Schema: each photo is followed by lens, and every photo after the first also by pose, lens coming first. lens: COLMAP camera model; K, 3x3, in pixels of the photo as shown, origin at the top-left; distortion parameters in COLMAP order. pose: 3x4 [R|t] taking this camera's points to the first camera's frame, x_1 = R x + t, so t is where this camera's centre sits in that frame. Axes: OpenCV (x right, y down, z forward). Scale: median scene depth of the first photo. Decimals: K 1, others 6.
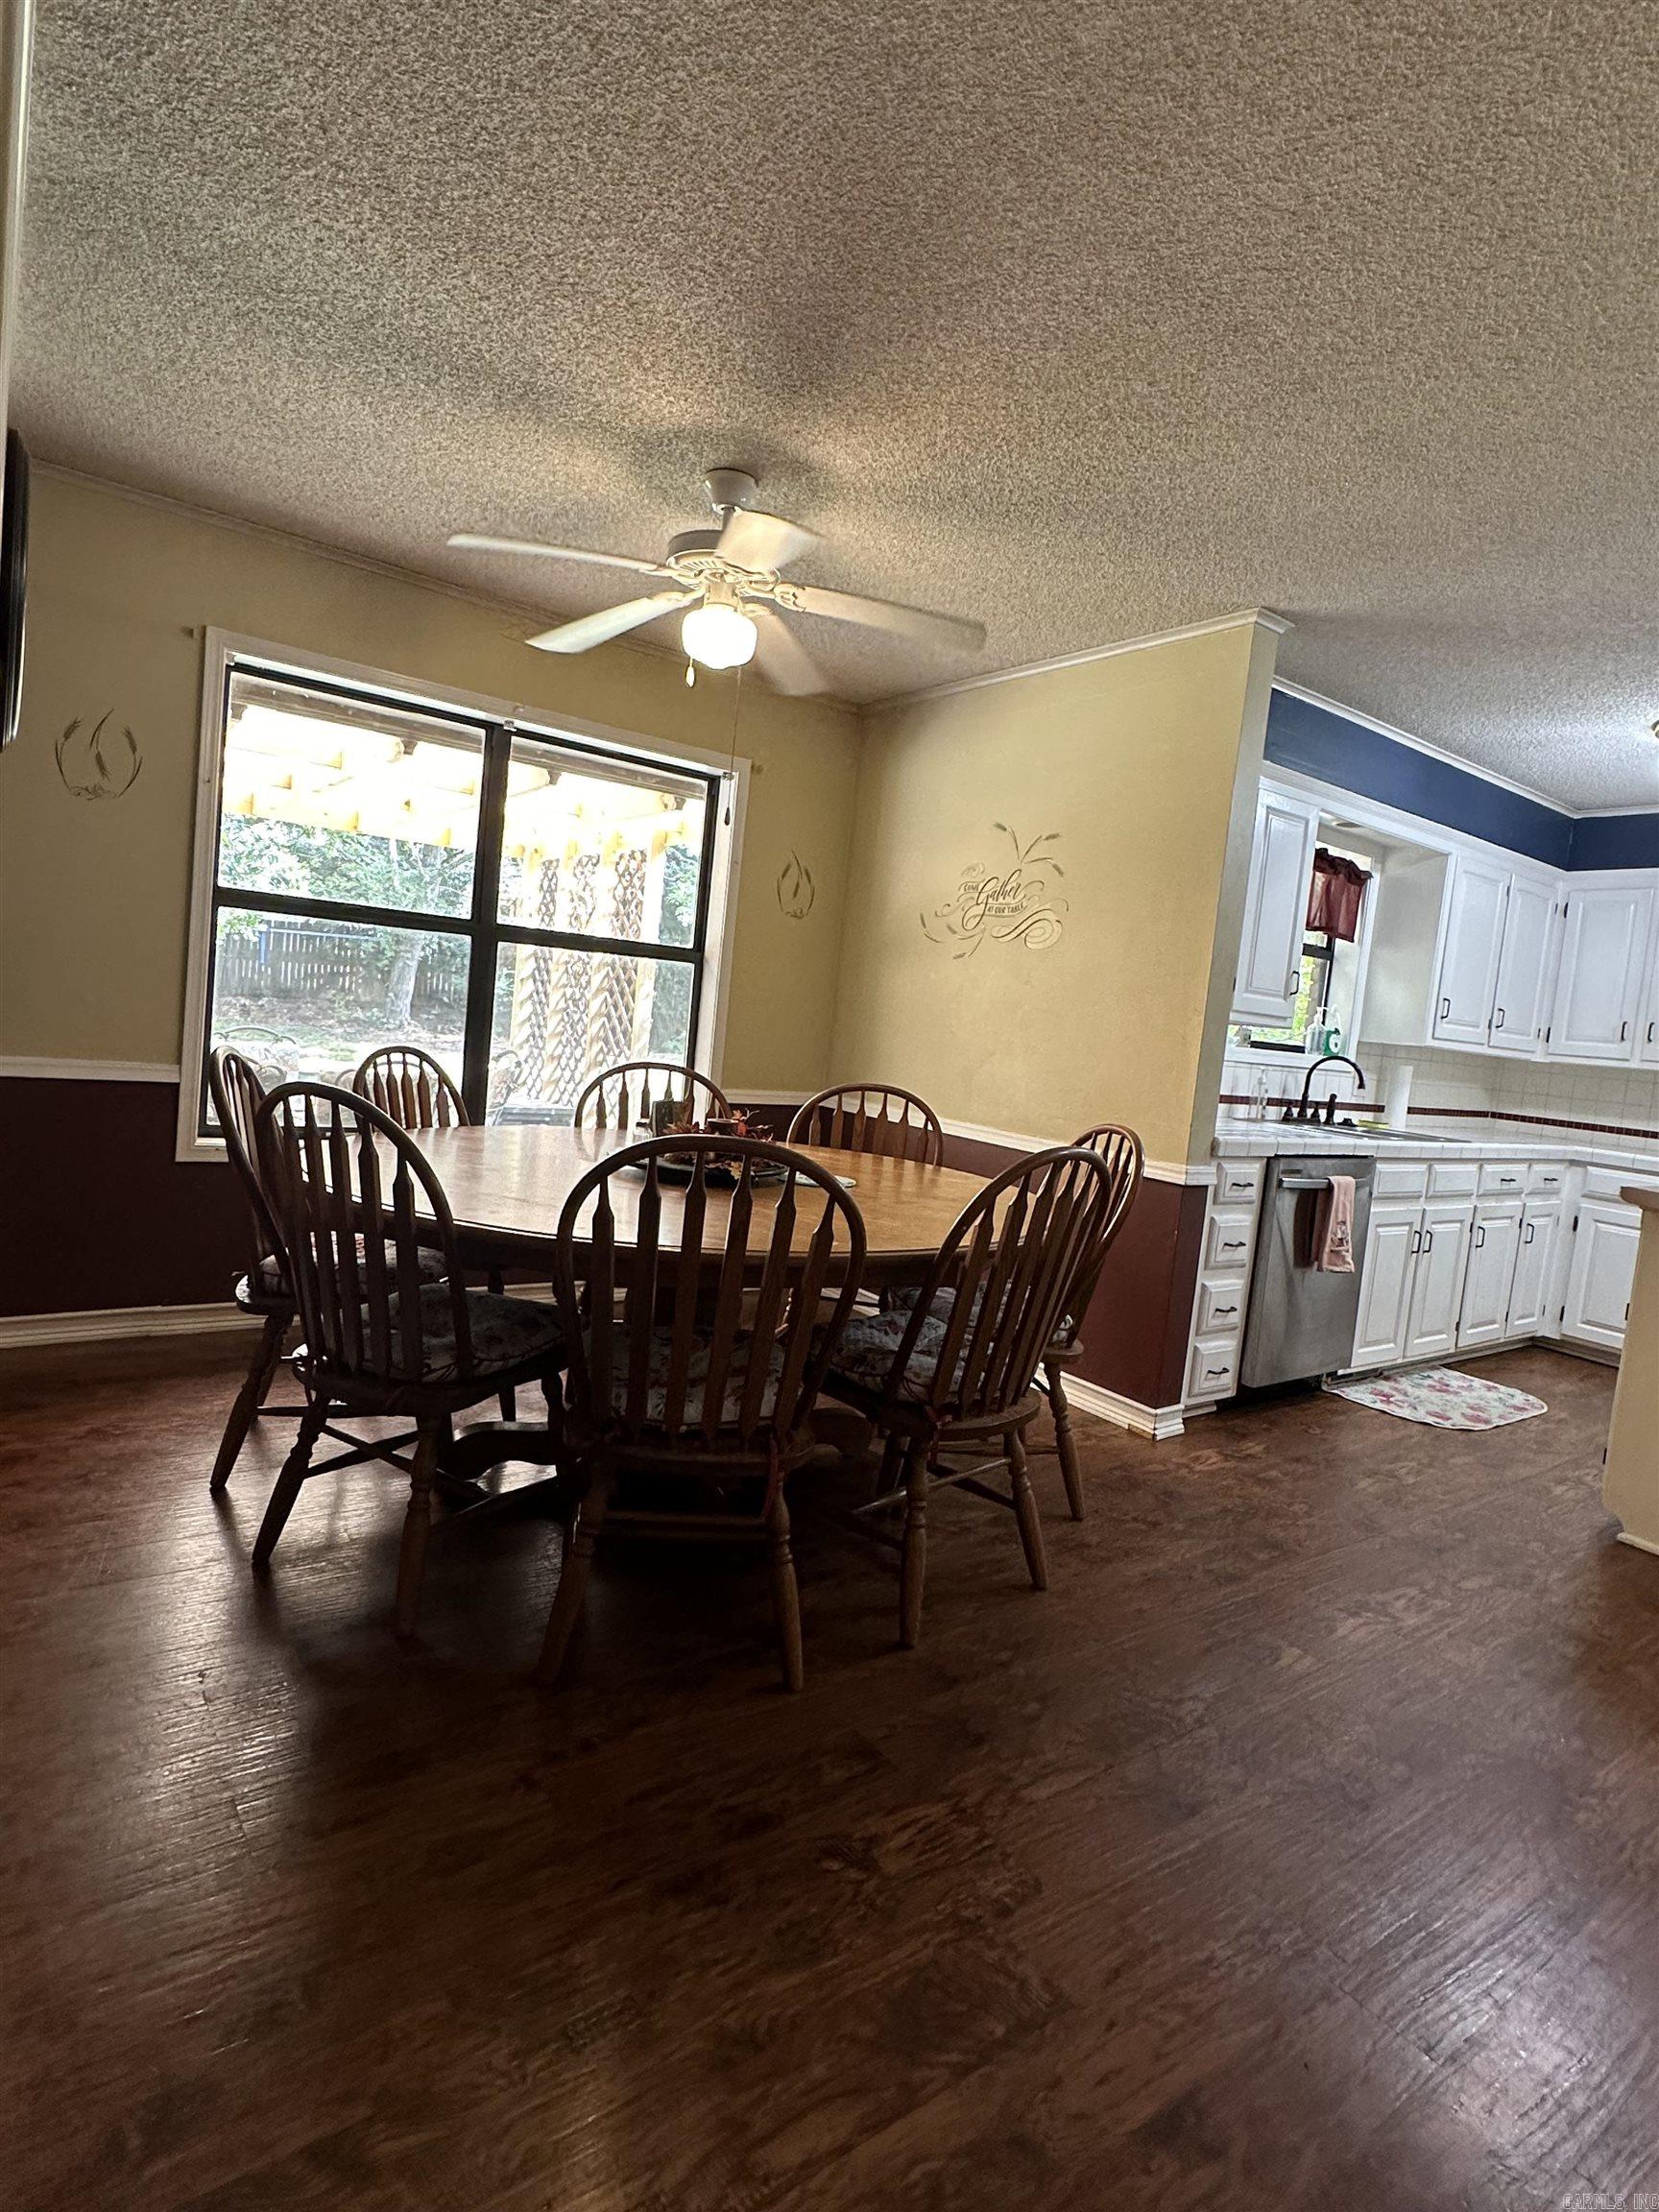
lens RADIAL K [[1150.5, 0, 835.9], [0, 1150.5, 1099.7], [0, 0, 1]] dist [-0.005759, 0.000241]
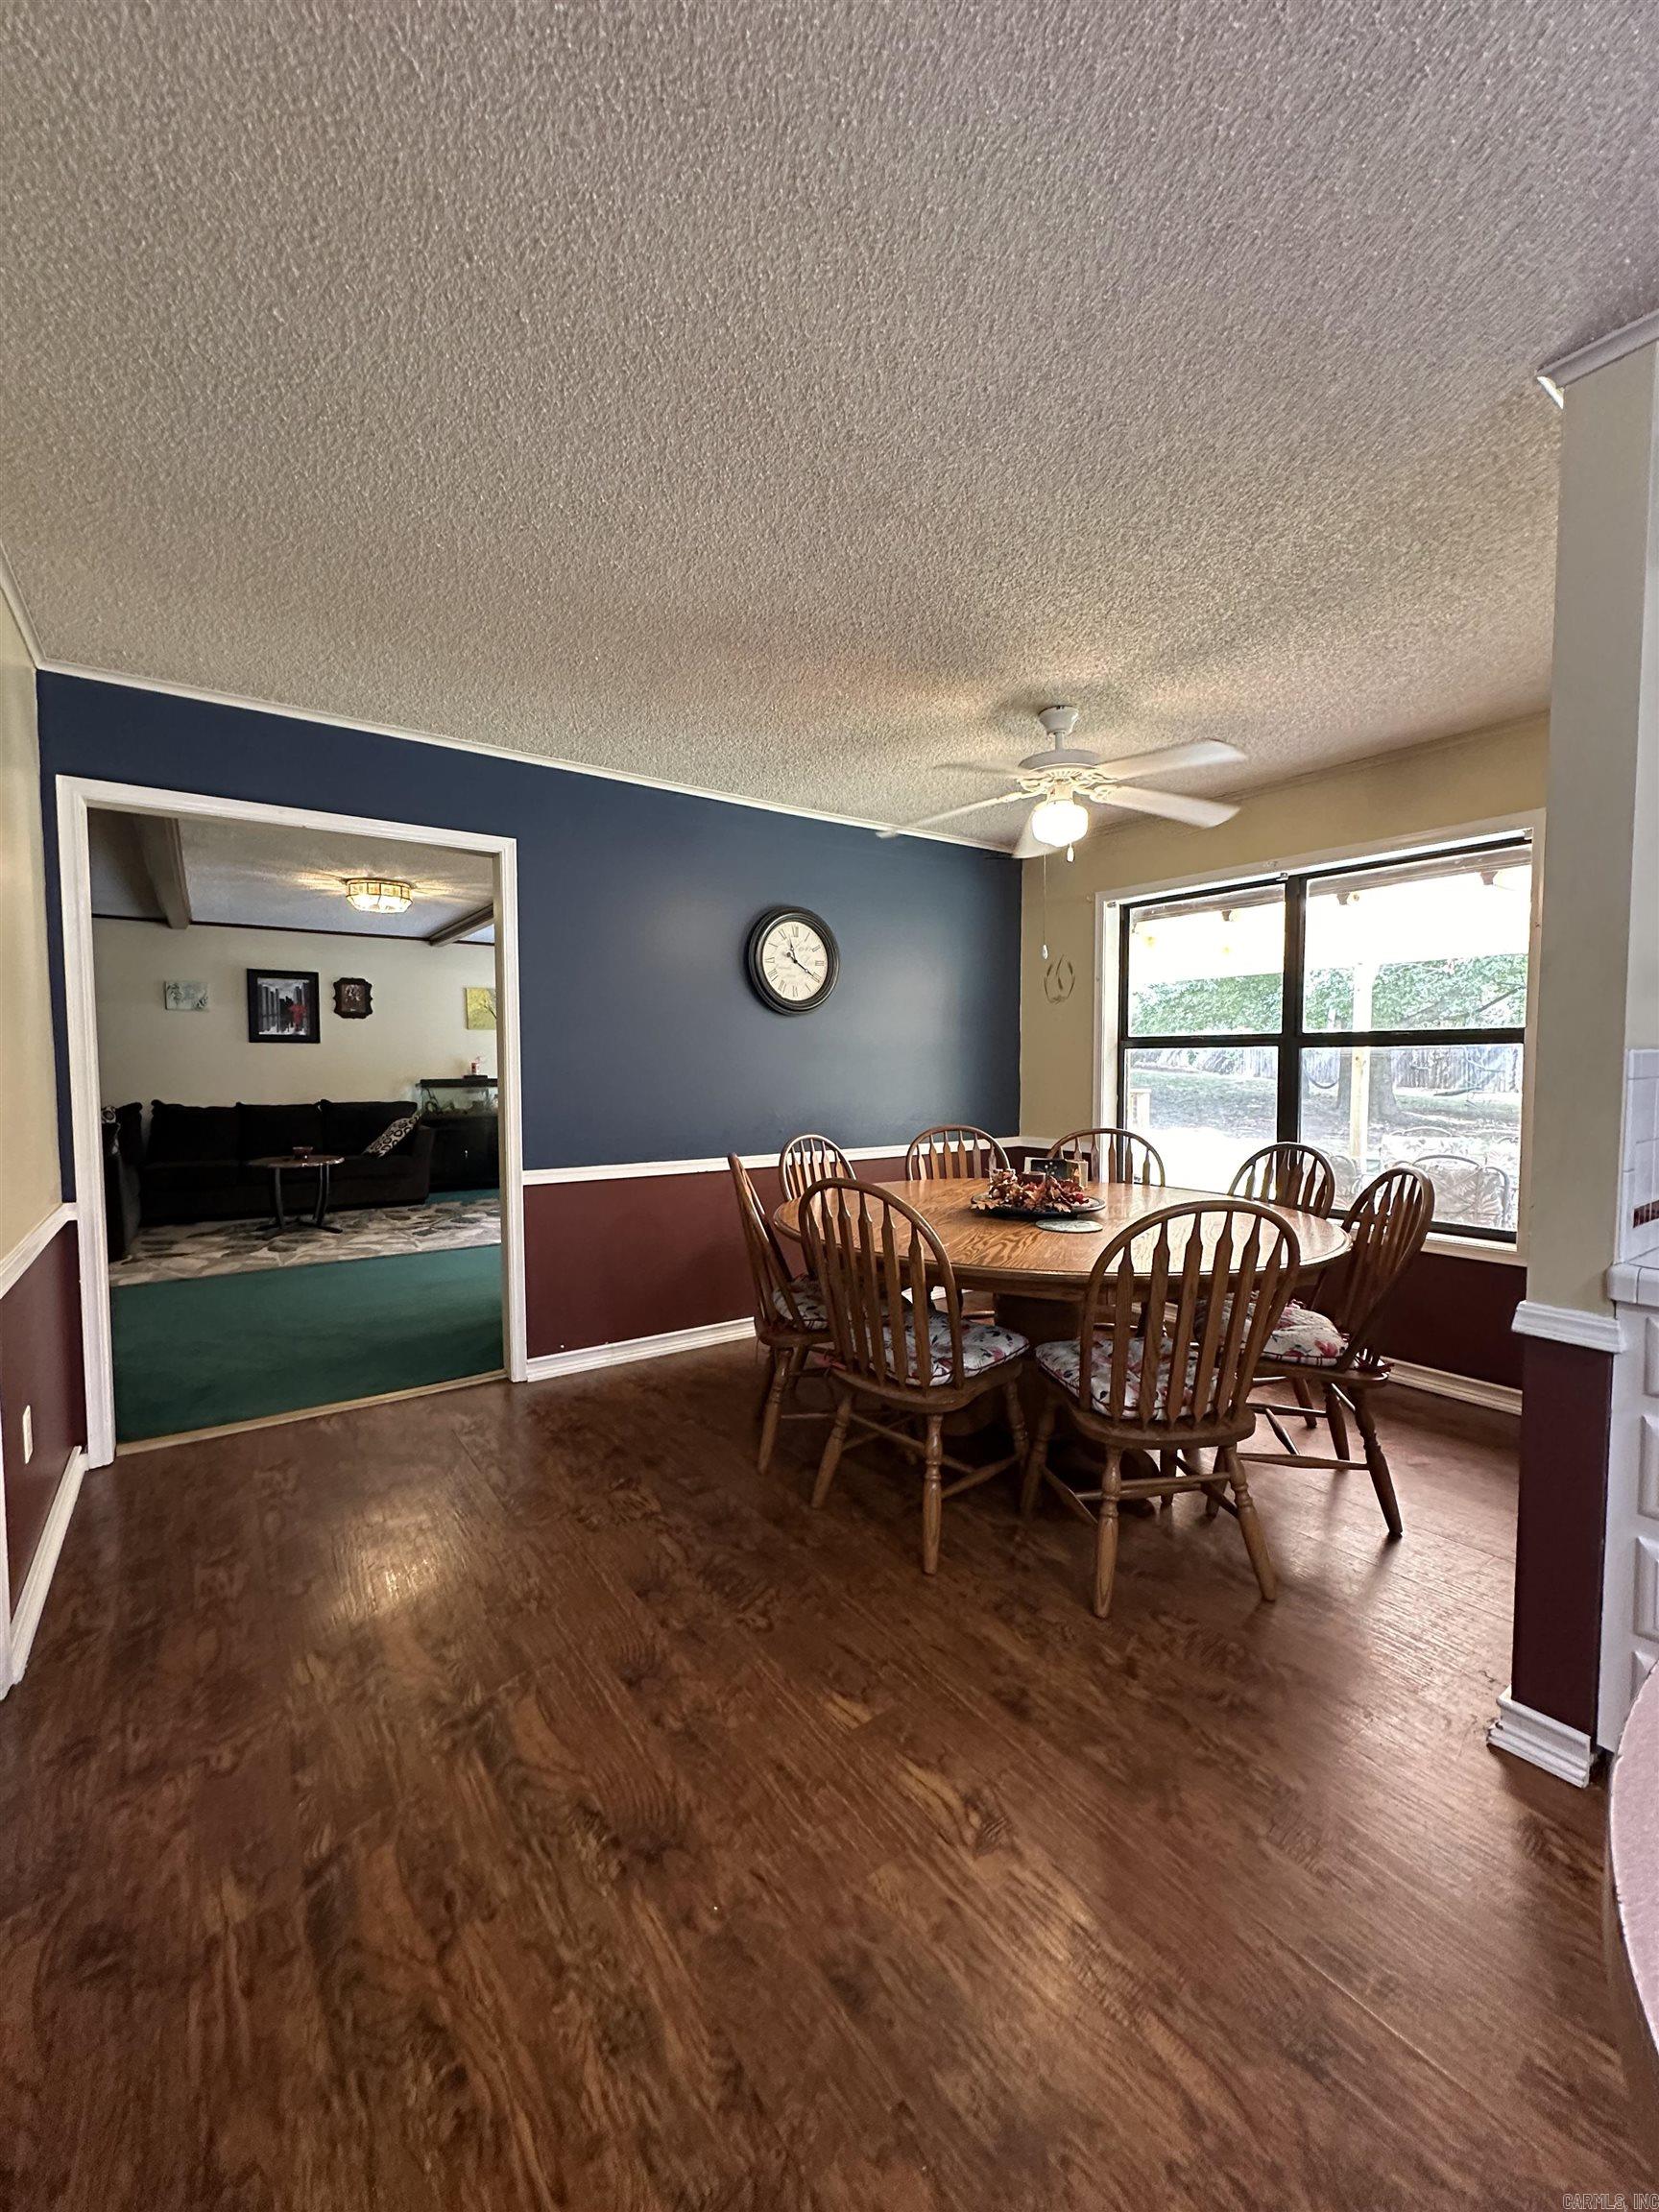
lens RADIAL K [[874.3, 0, 818.8], [0, 874.3, 1128.7], [0, 0, 1]] dist [-0.003555, 0.000100]
pose [[-0.023131, -0.022643, -0.999476, 0.740182], [-0.076900, 0.996822, -0.020803, 0.005419], [0.996770, 0.076378, -0.024799, 0.610516]]
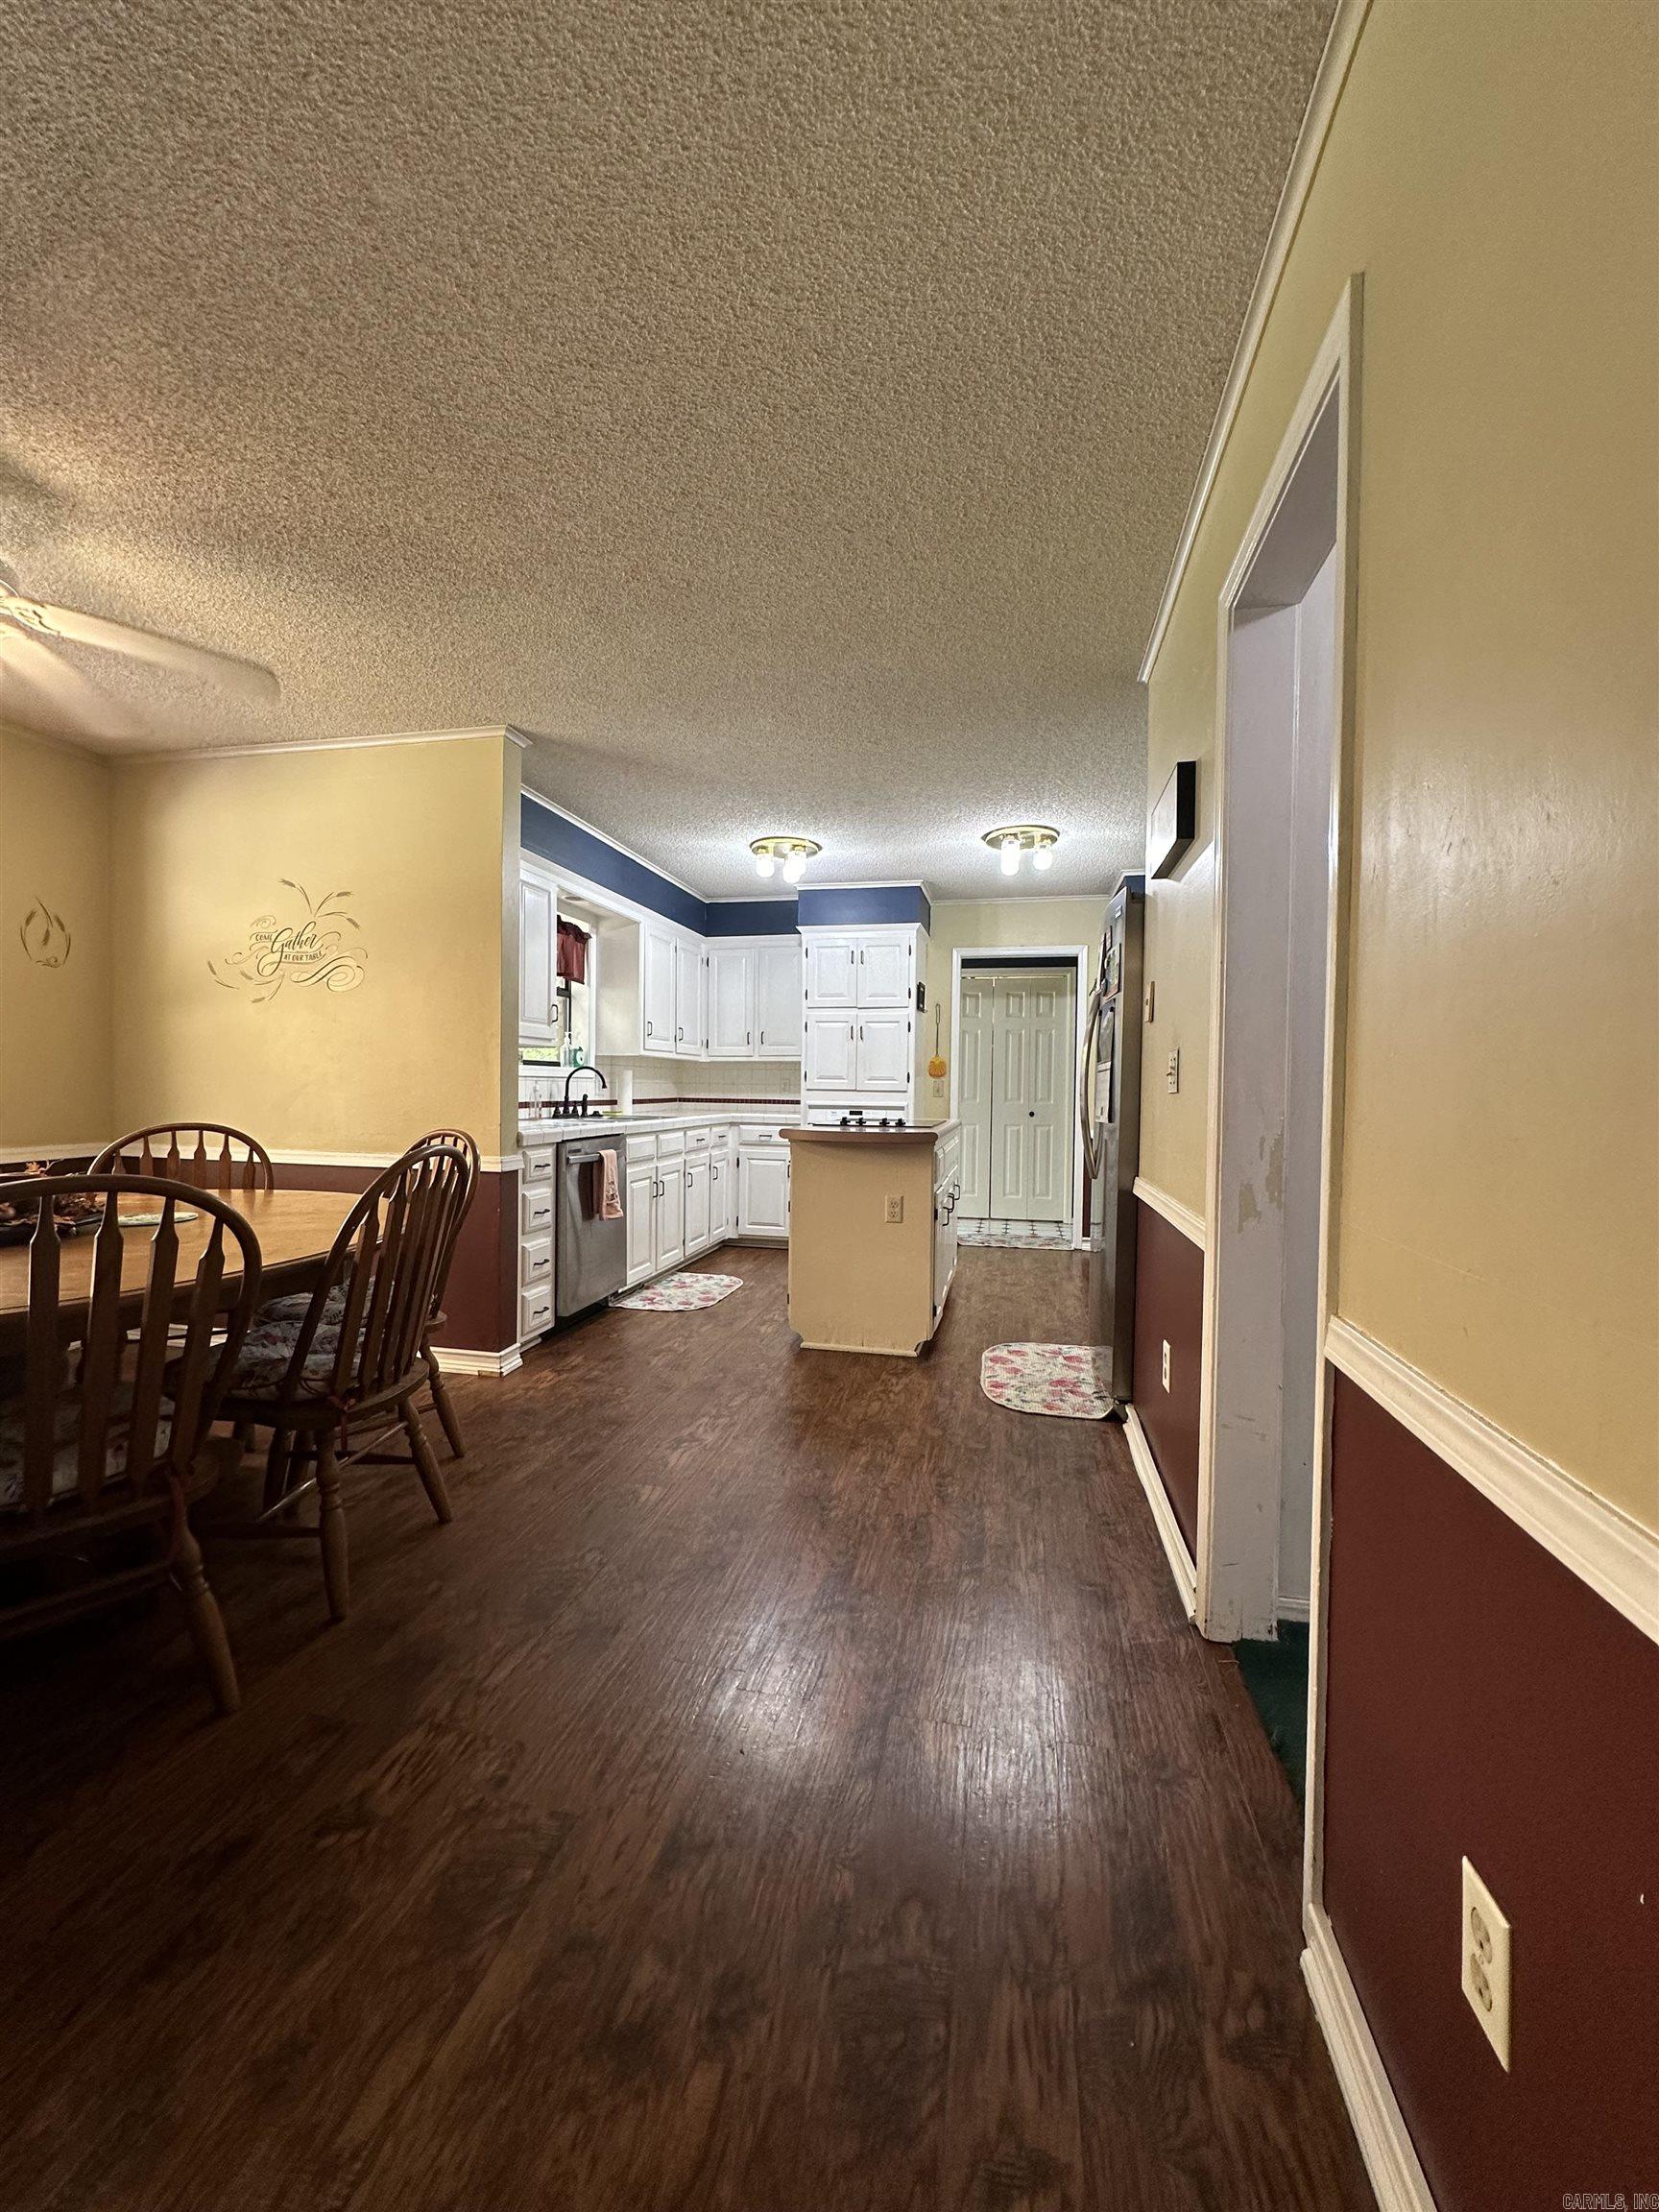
lens RADIAL K [[874.3, 0, 826.7], [0, 874.3, 1106.9], [0, 0, 1]] dist [-0.003555, 0.000100]
pose [[0.747870, -0.104493, 0.655570, -0.051387], [0.109865, 0.993398, 0.033007, 0.009760], [-0.654691, 0.047339, 0.754413, 0.029609]]
